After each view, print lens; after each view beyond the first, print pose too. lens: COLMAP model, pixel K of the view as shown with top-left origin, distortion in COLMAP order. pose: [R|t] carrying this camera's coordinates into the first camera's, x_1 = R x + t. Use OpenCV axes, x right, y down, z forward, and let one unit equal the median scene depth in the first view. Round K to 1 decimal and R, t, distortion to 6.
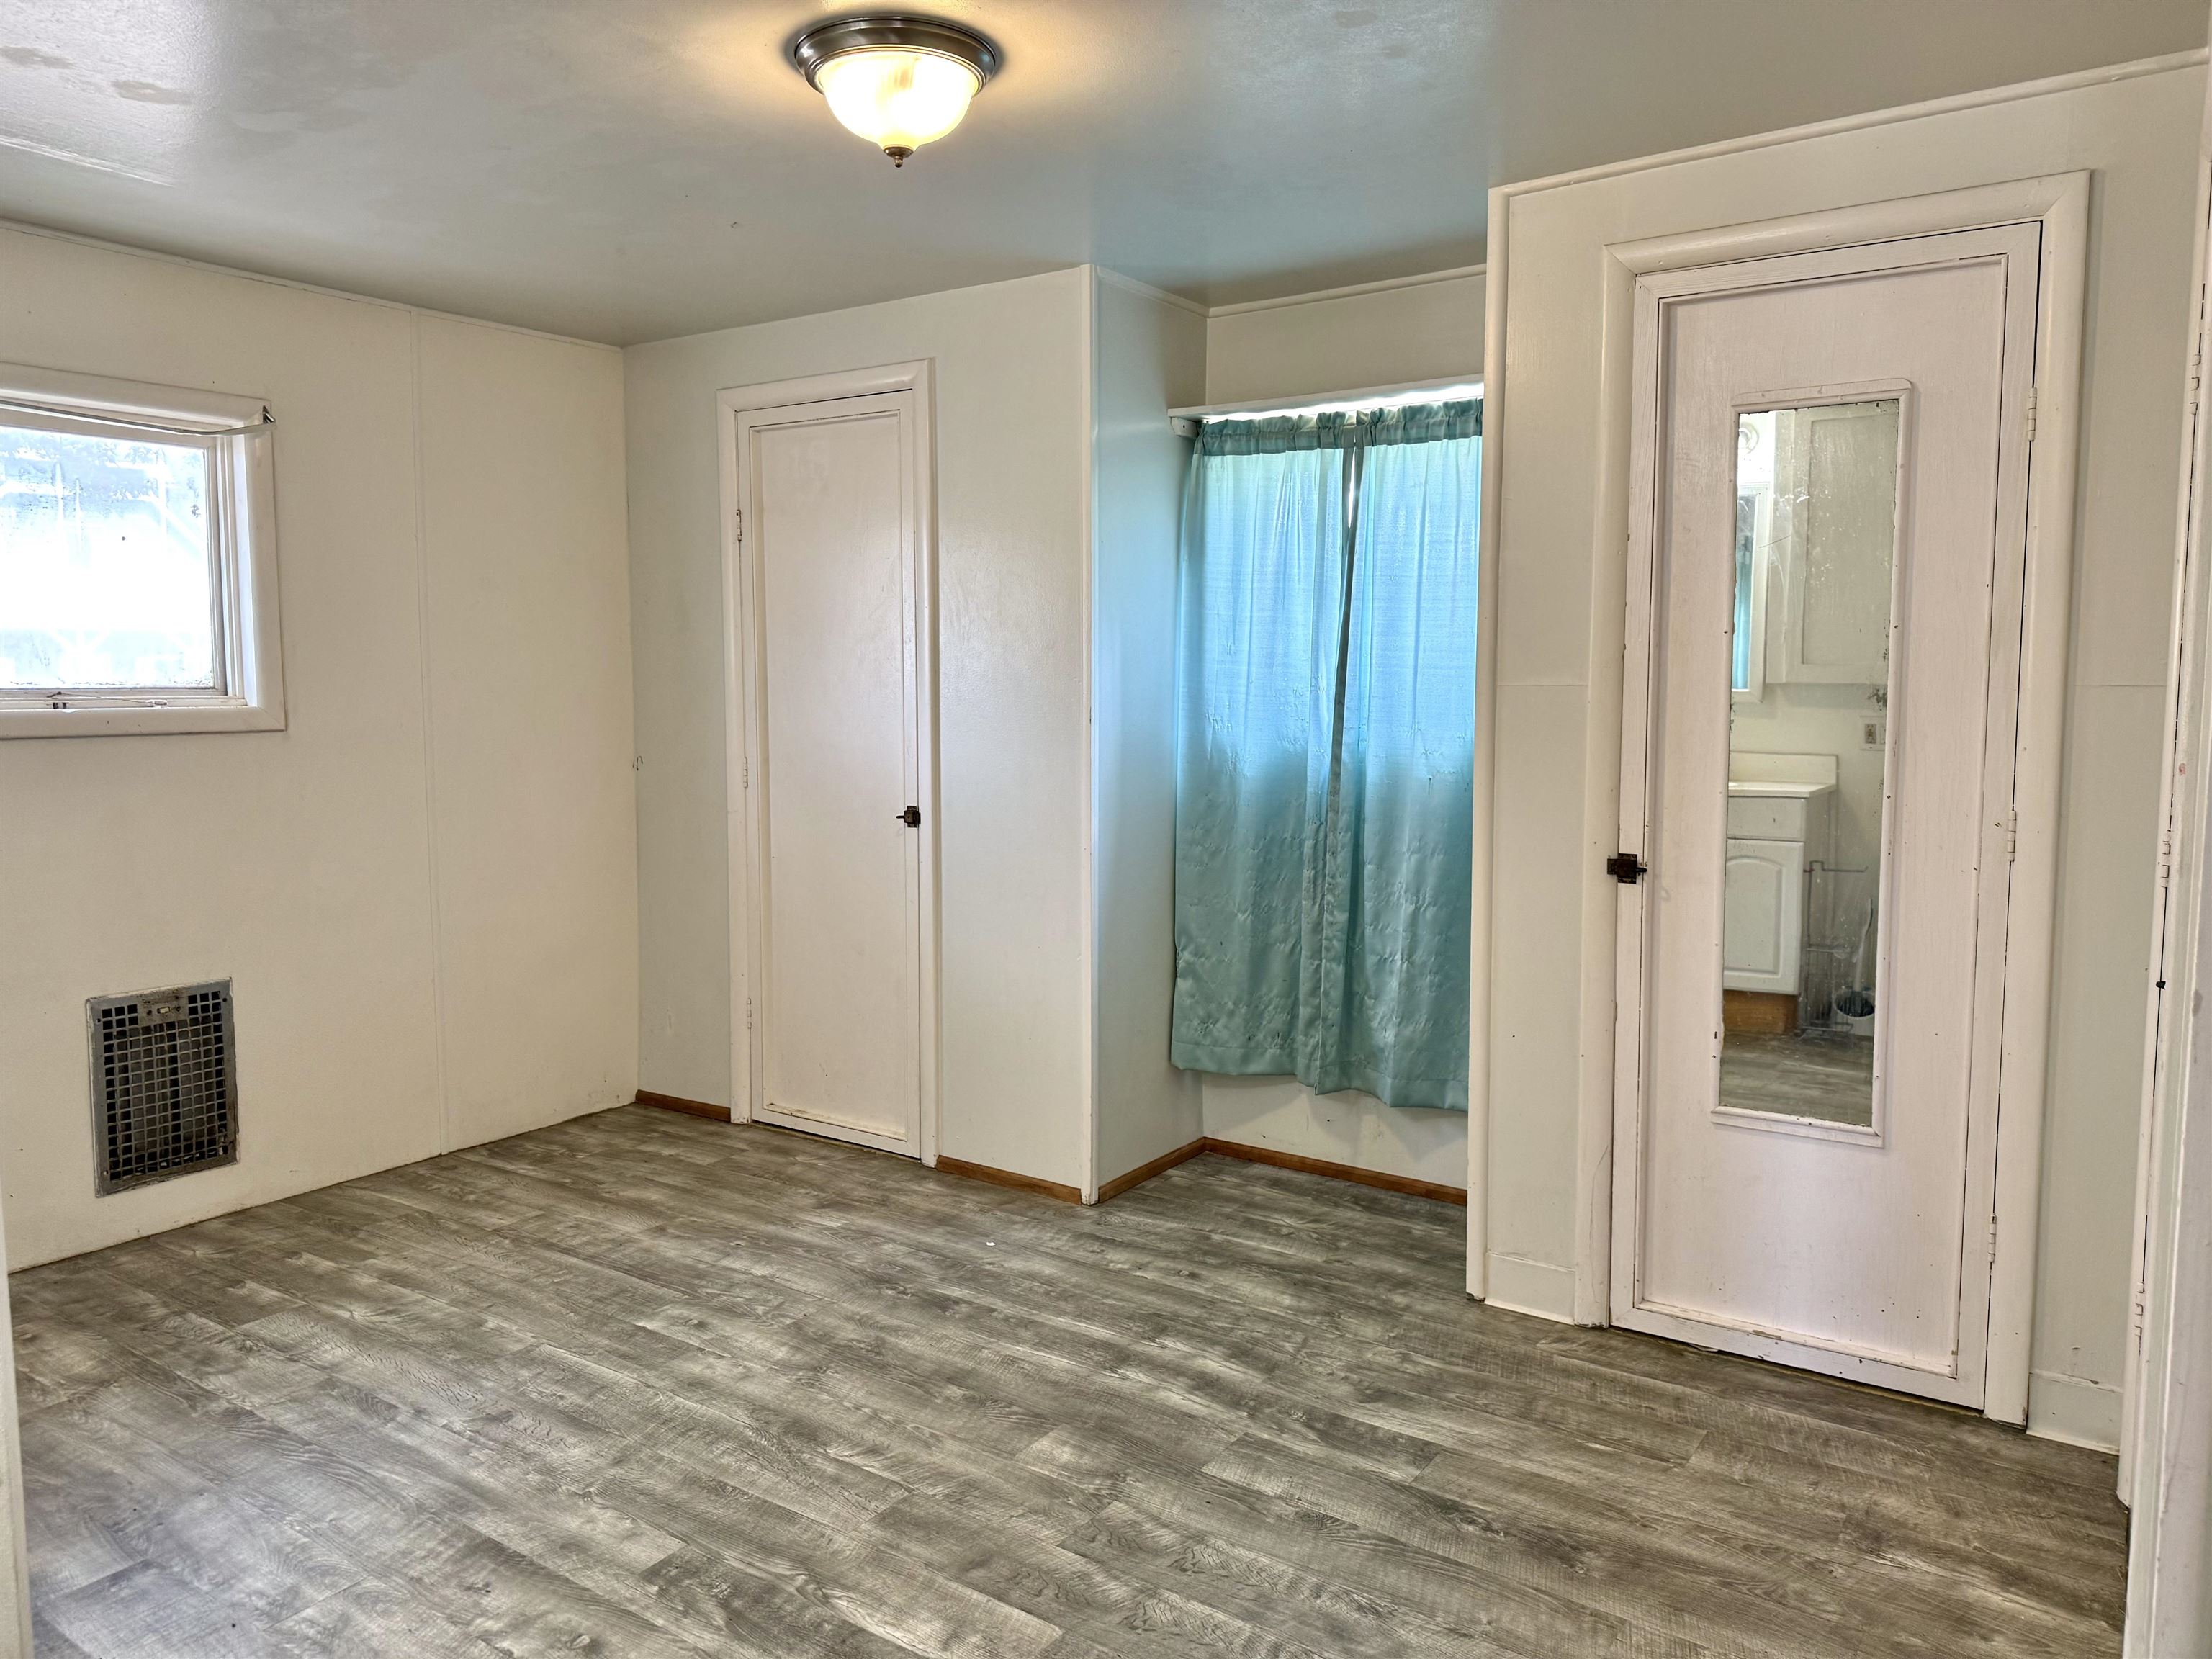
lens RADIAL K [[1575.8, 0, 1053.4], [0, 1575.8, 813.7], [0, 0, 1]] dist [0.044243, -0.050506]
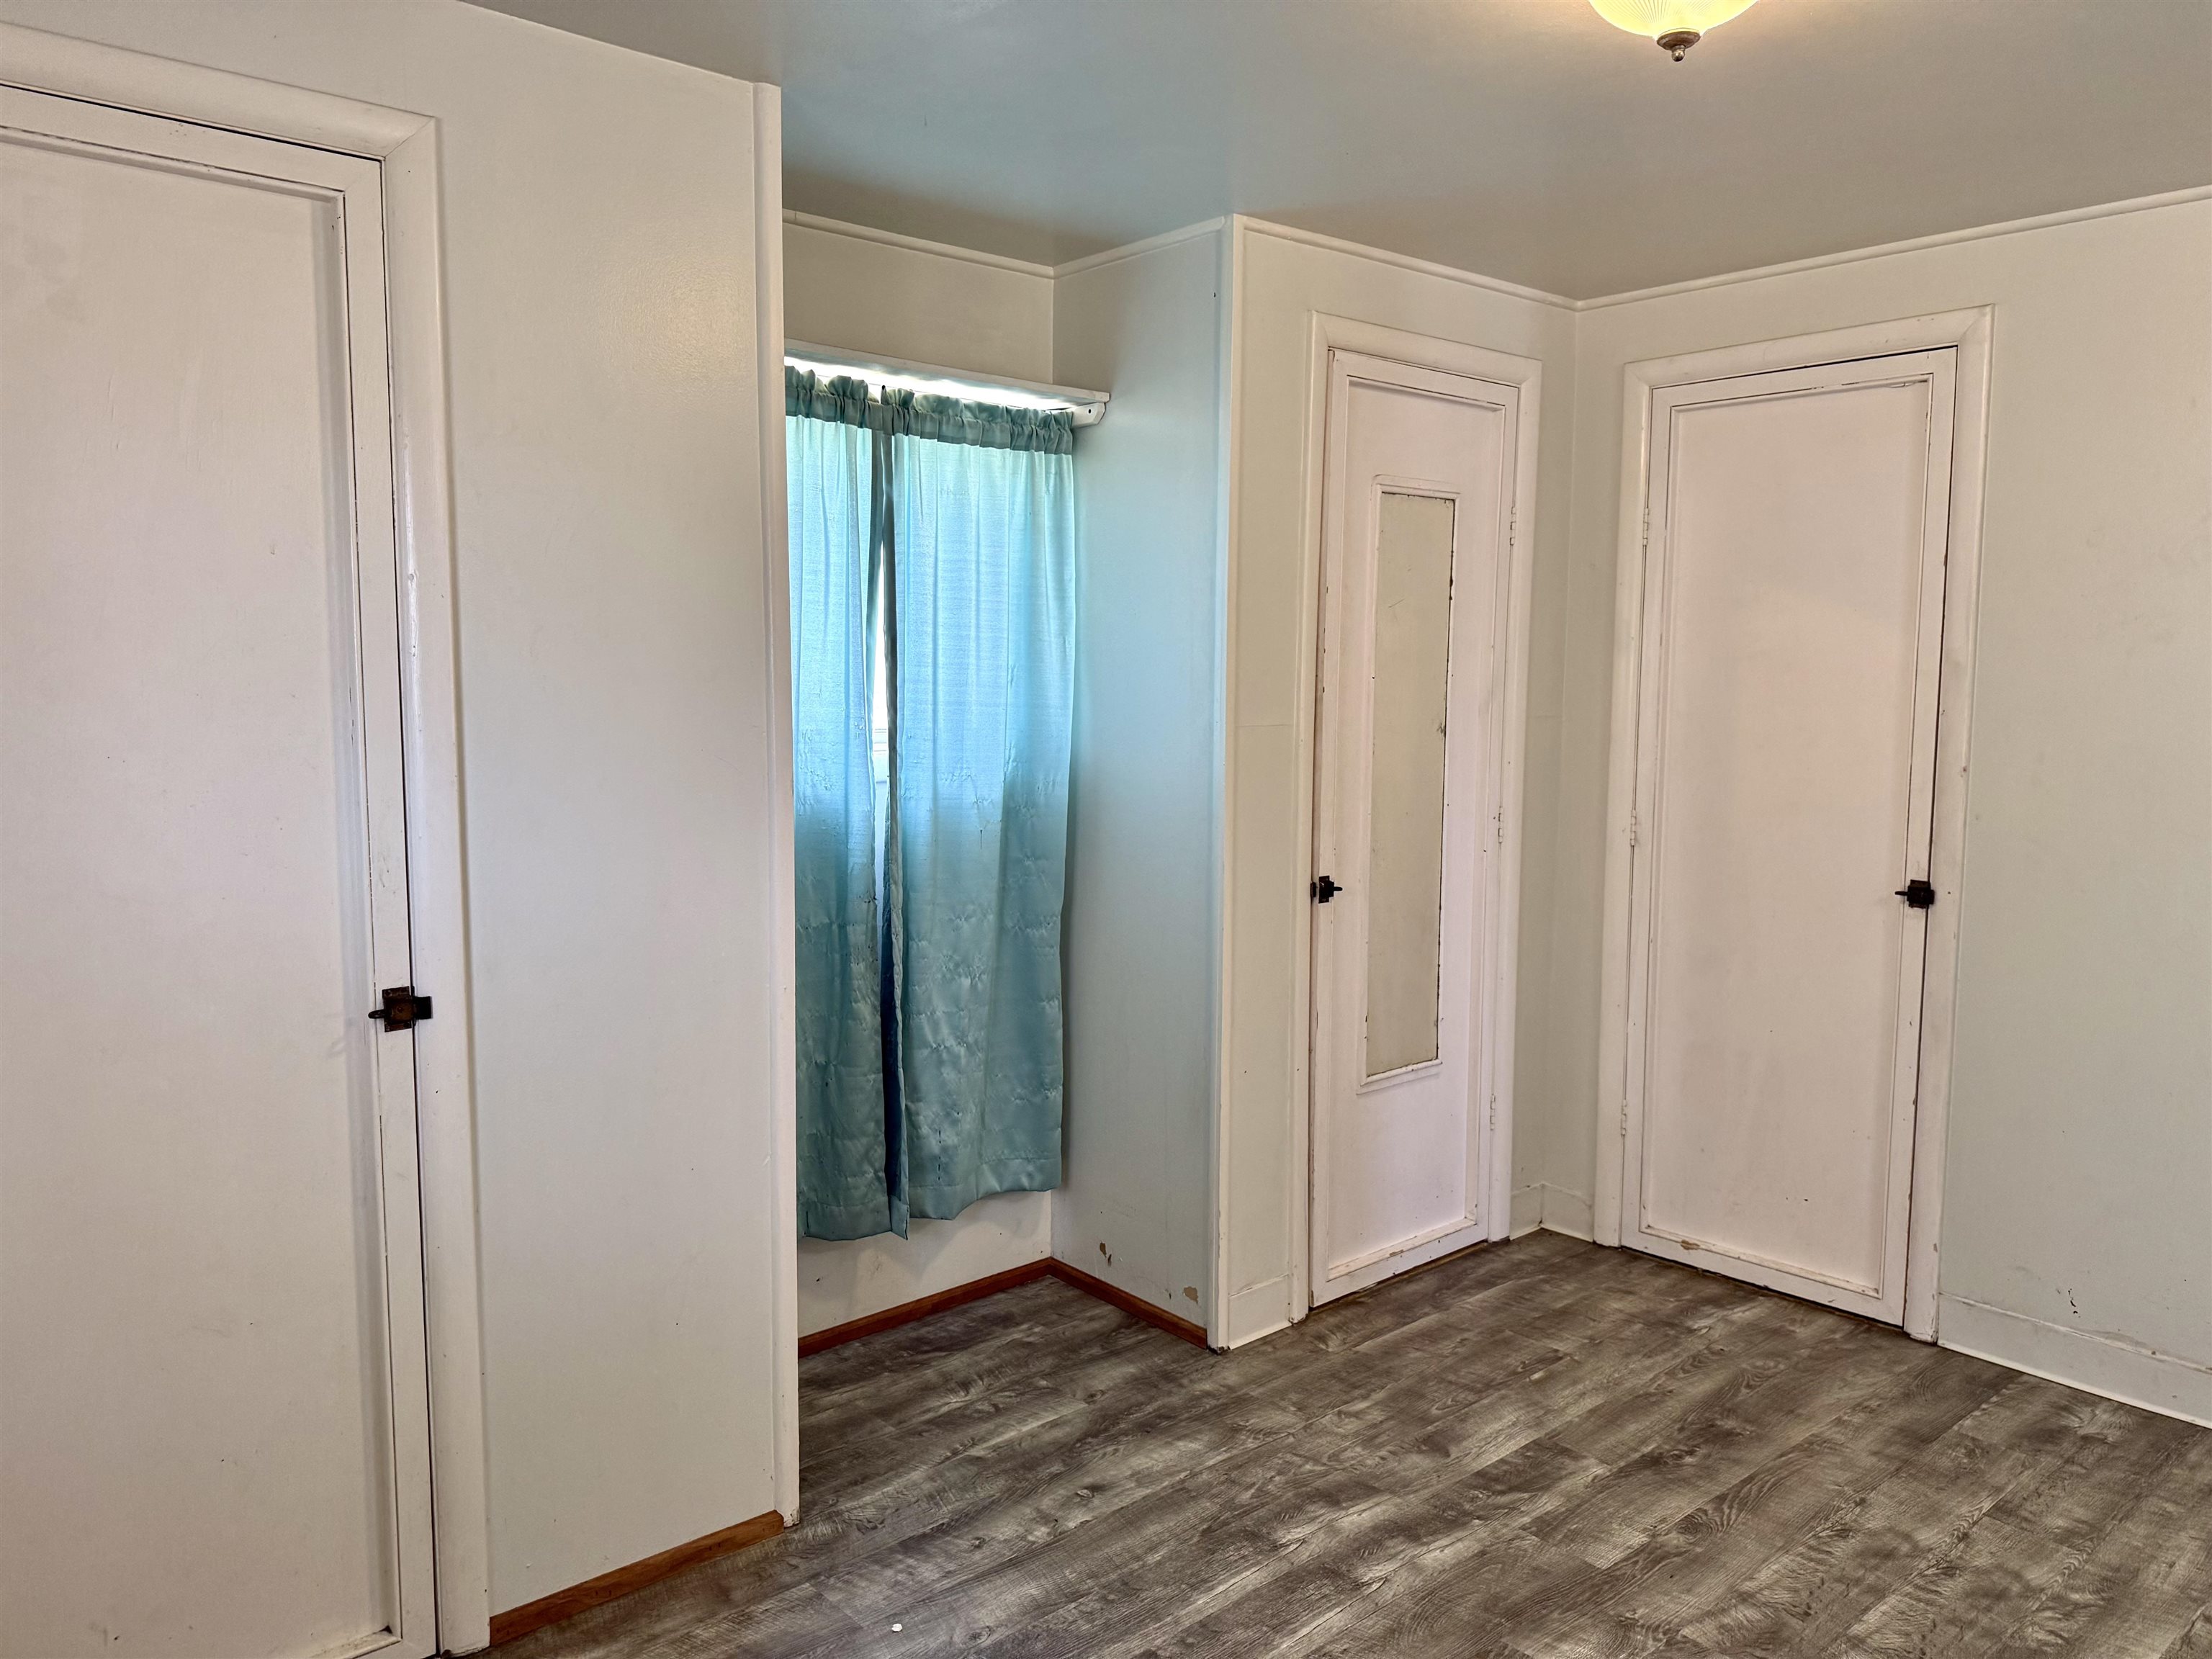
lens RADIAL K [[1575.8, 0, 1173.7], [0, 1575.8, 820.4], [0, 0, 1]] dist [0.044243, -0.050506]
pose [[0.208893, -0.090025, 0.973786, -0.730935], [0.081853, 0.993869, 0.074323, -0.105124], [-0.974507, 0.064182, 0.214981, 0.882597]]
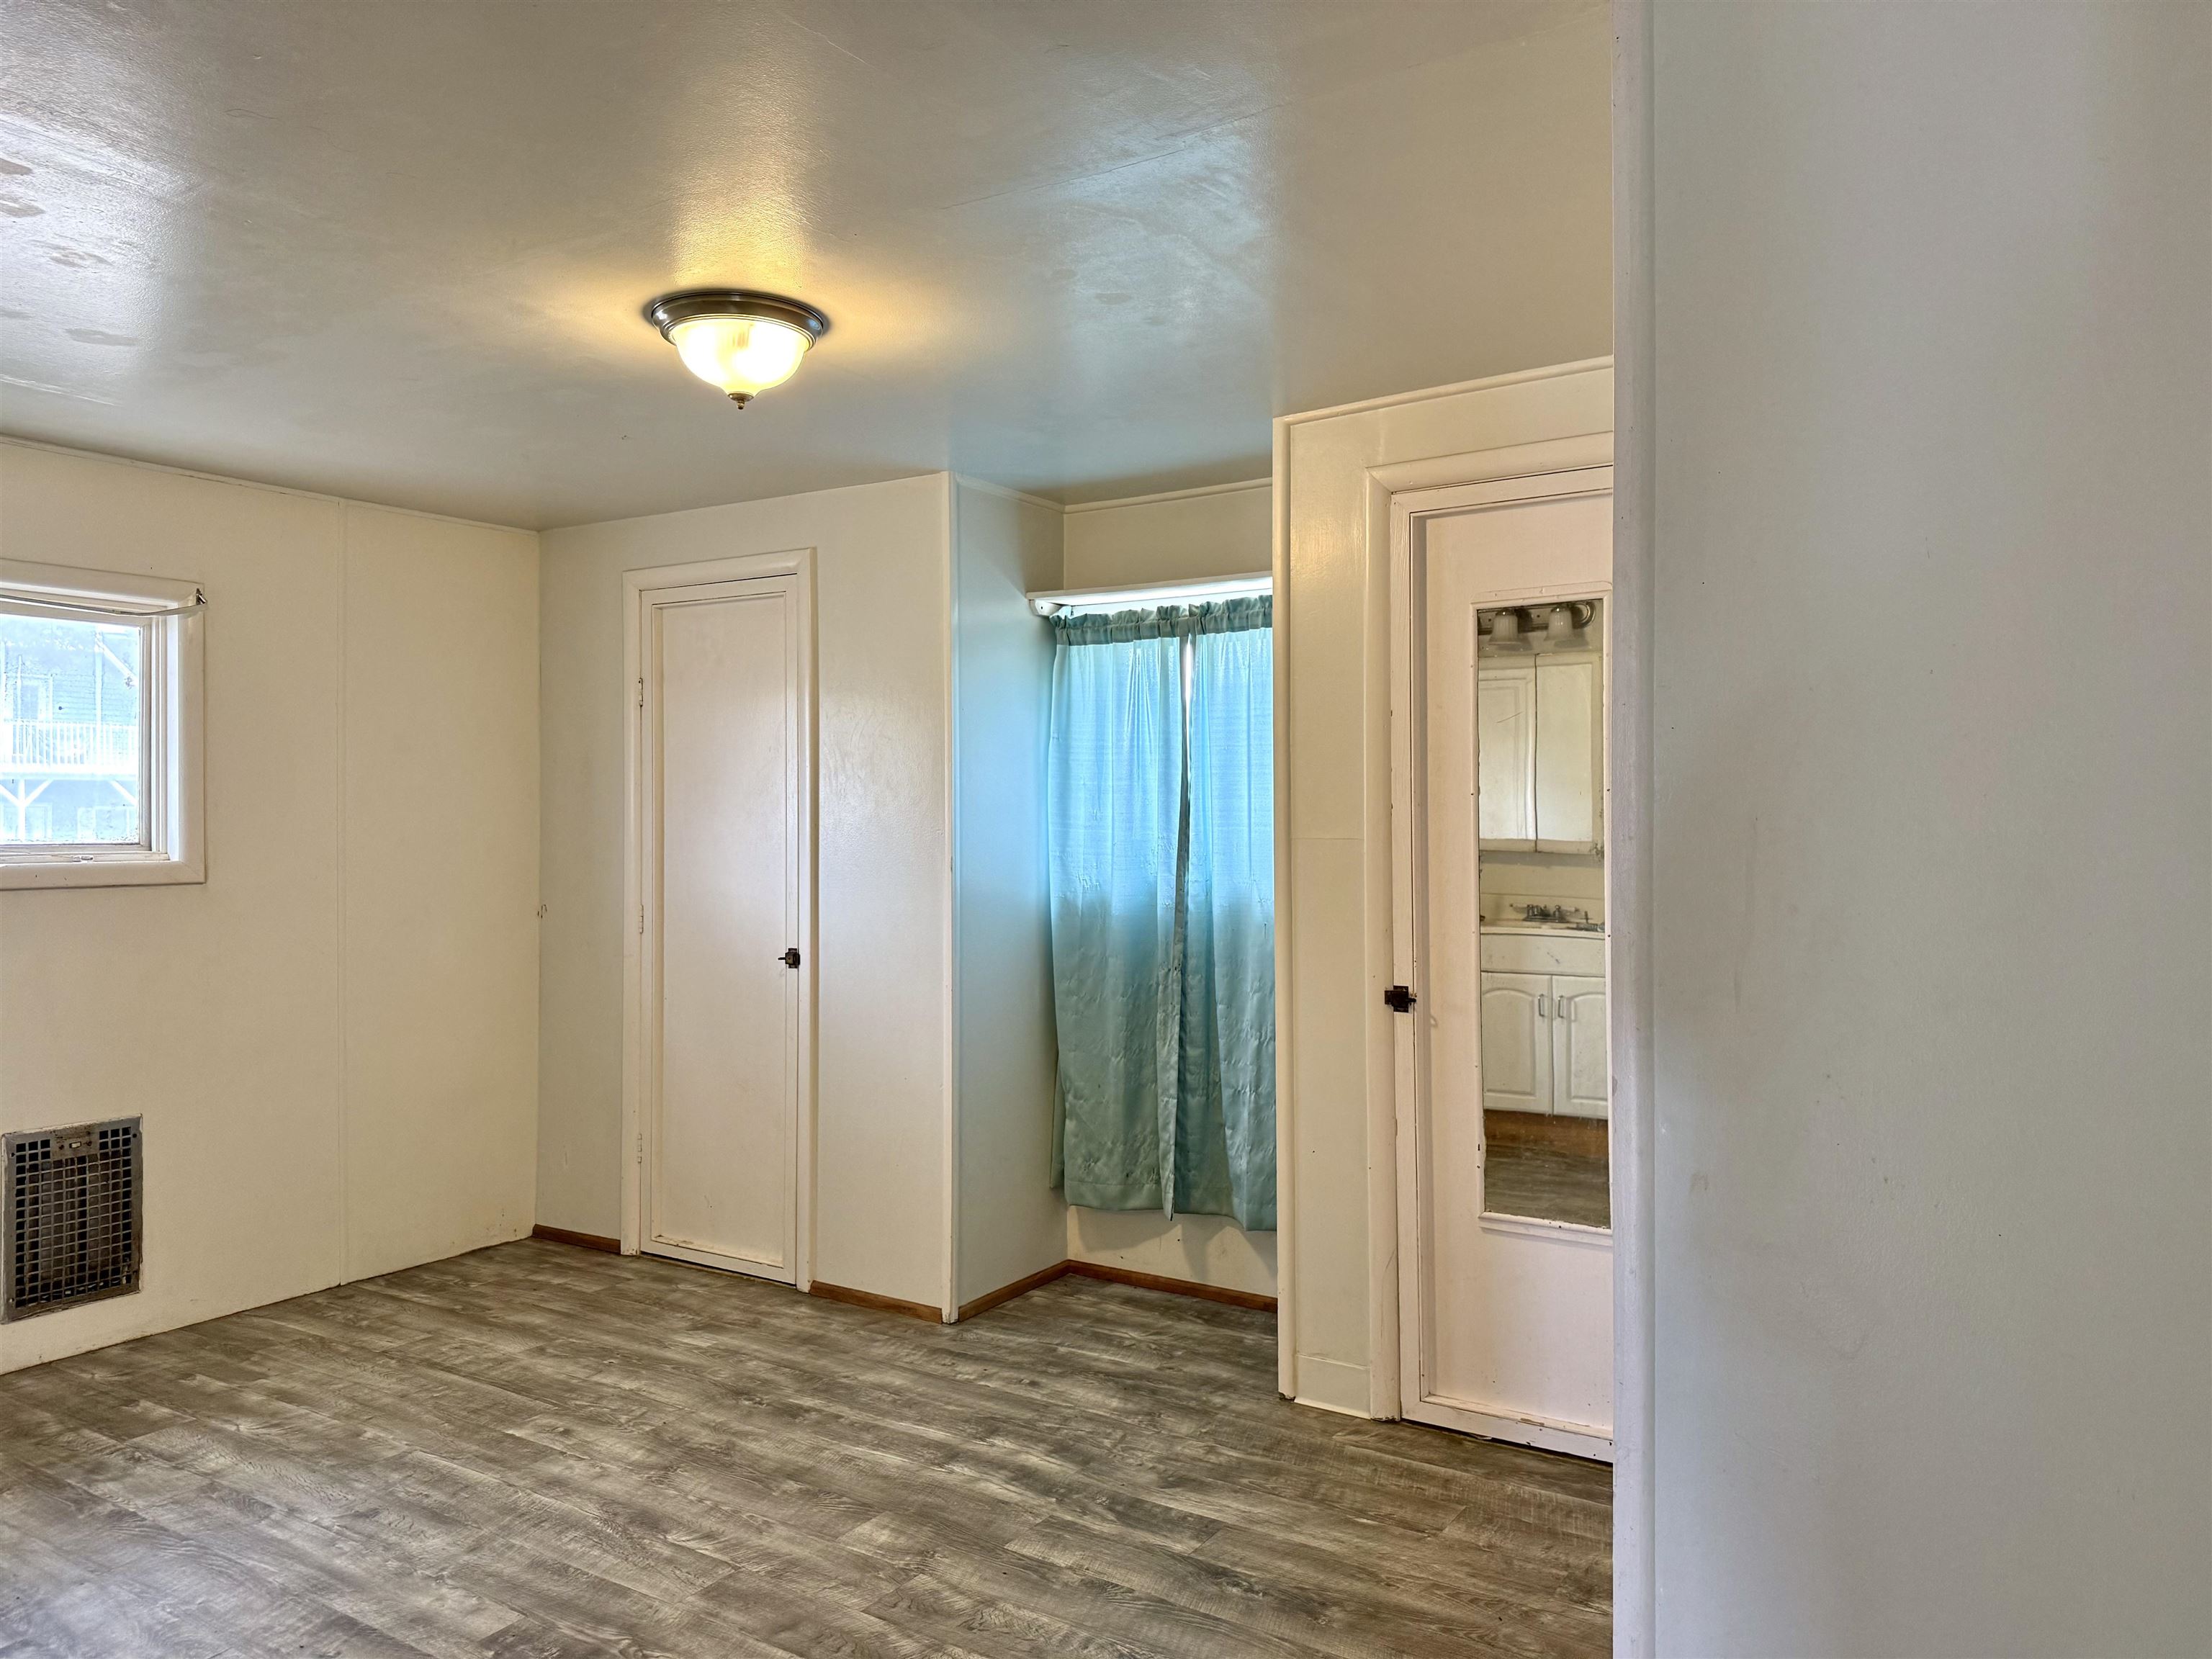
lens RADIAL K [[1575.8, 0, 1073.8], [0, 1575.8, 820.9], [0, 0, 1]] dist [0.044243, -0.050506]
pose [[0.999343, -0.000787, 0.036228, 0.088364], [0.004089, 0.995827, -0.091165, 0.008569], [-0.036005, 0.091253, 0.995177, -0.131853]]
